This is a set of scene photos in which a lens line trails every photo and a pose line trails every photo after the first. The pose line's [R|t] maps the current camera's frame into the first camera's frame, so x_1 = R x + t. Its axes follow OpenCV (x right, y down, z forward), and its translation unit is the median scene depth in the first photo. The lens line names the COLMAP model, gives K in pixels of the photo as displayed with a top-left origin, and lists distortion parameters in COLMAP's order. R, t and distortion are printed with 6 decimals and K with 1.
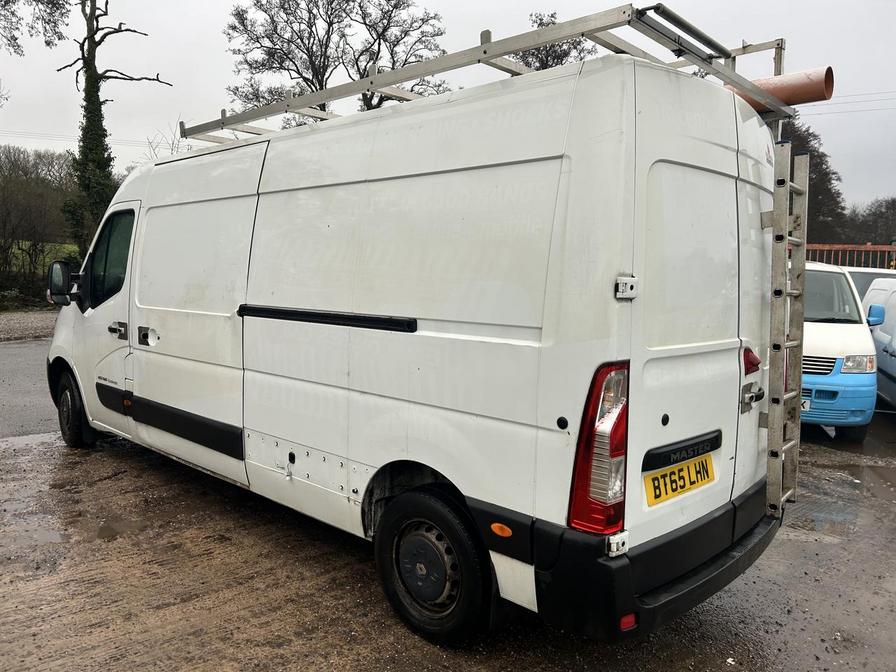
lens RADIAL K [[672.0, 0, 448.0], [0, 672.0, 336.0], [0, 0, 1]] dist [0.042259, -0.033595]
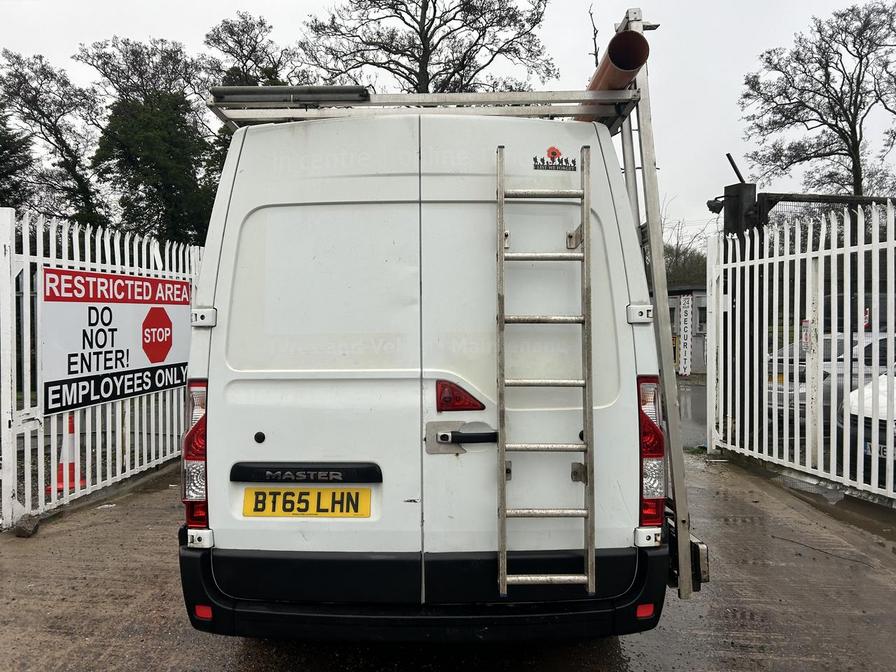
lens RADIAL K [[672.0, 0, 448.0], [0, 672.0, 336.0], [0, 0, 1]] dist [0.042259, -0.033595]
pose [[0.671221, -0.036033, -0.740381, 0.787786], [-0.043519, 0.995179, -0.087887, 0.026445], [0.739979, 0.091212, 0.666417, 0.289575]]
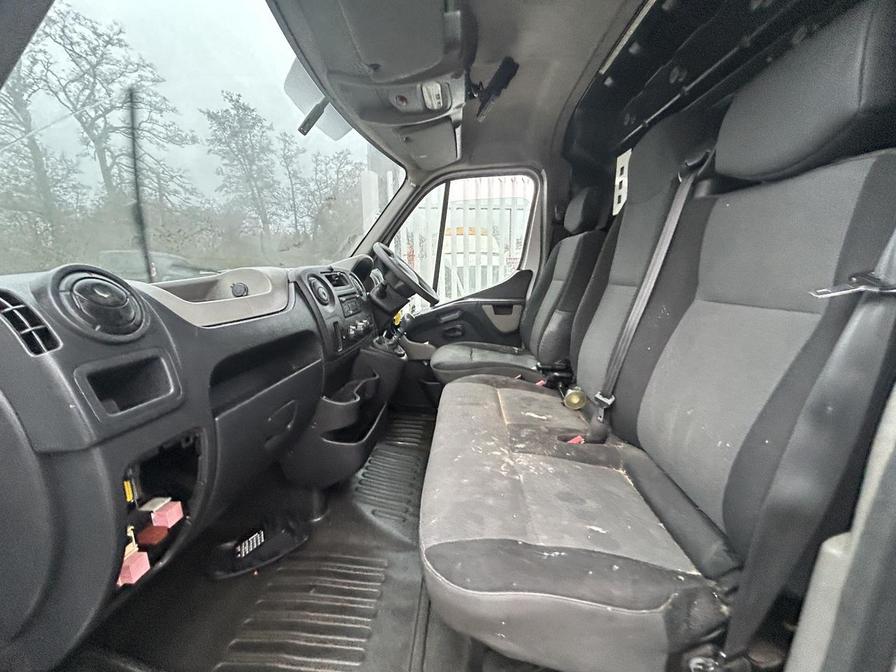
lens RADIAL K [[359.2, 0, 448.0], [0, 359.2, 336.0], [0, 0, 1]] dist [-0.000810, -0.000299]
pose [[0.762816, -0.171768, 0.623384, -0.683205], [0.122884, 0.985012, 0.121042, -0.109731], [-0.634832, -0.015729, 0.772490, 1.250664]]
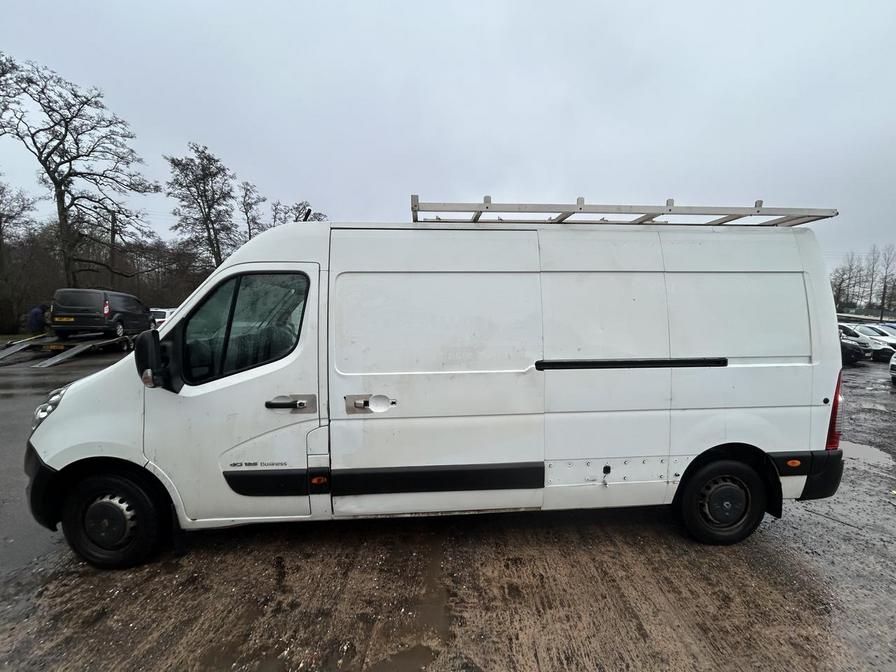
lens RADIAL K [[359.2, 0, 448.0], [0, 359.2, 336.0], [0, 0, 1]] dist [-0.000810, -0.000299]
pose [[0.686814, -0.066266, 0.723806, -0.838364], [0.083904, 0.996406, 0.011608, -0.106865], [-0.721974, 0.052757, 0.689906, 0.633146]]
